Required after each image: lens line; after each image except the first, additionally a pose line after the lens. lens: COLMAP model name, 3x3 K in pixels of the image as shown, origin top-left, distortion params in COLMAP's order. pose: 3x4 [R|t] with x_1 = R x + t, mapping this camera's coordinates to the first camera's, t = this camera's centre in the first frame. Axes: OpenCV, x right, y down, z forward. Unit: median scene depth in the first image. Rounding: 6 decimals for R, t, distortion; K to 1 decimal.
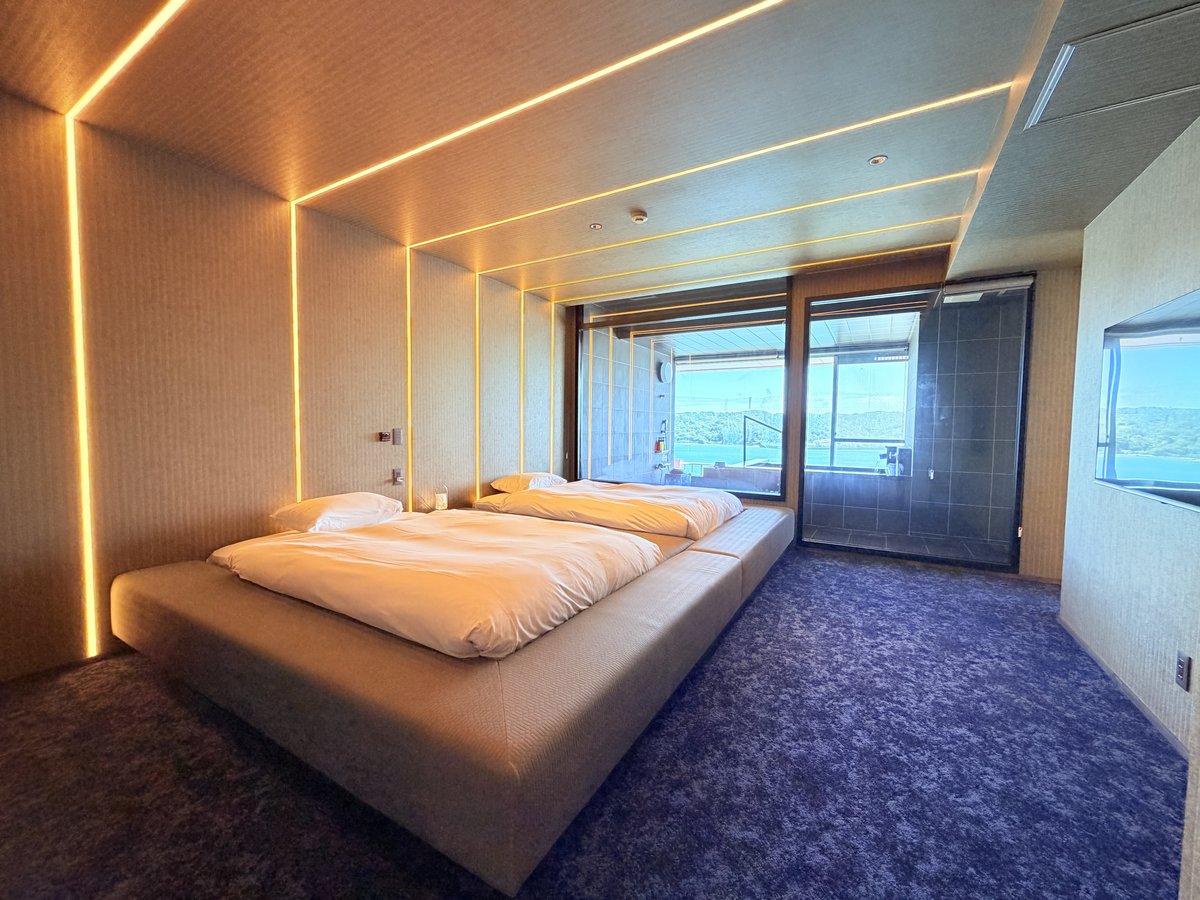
lens RADIAL K [[480.2, 0, 598.4], [0, 480.2, 449.9], [0, 0, 1]] dist [-0.000716, -0.000033]
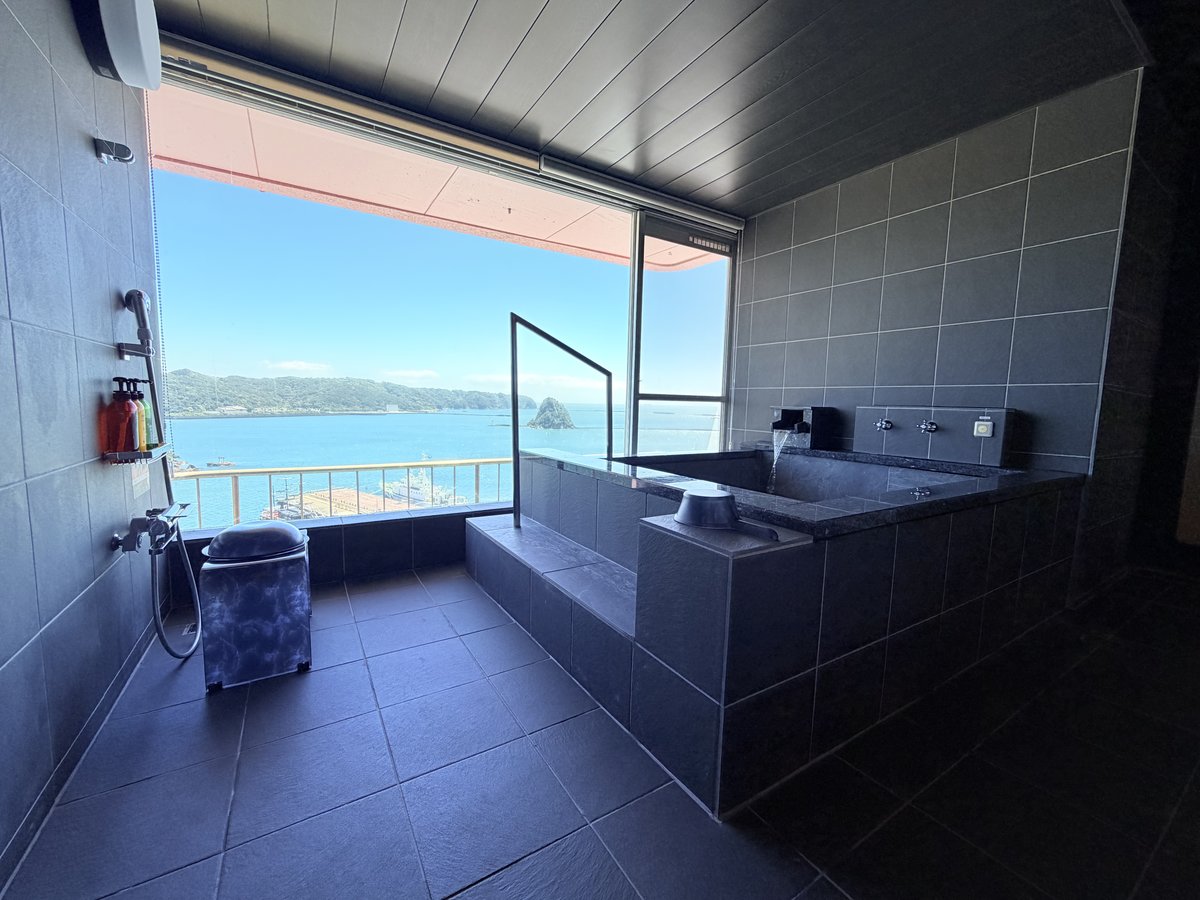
lens RADIAL K [[480.2, 0, 596.8], [0, 480.2, 448.9], [0, 0, 1]] dist [-0.000716, -0.000033]
pose [[0.460948, -0.086378, 0.883213, 0.047618], [0.026780, 0.996152, 0.083447, -0.009697], [-0.887023, -0.014812, 0.461487, 0.758079]]
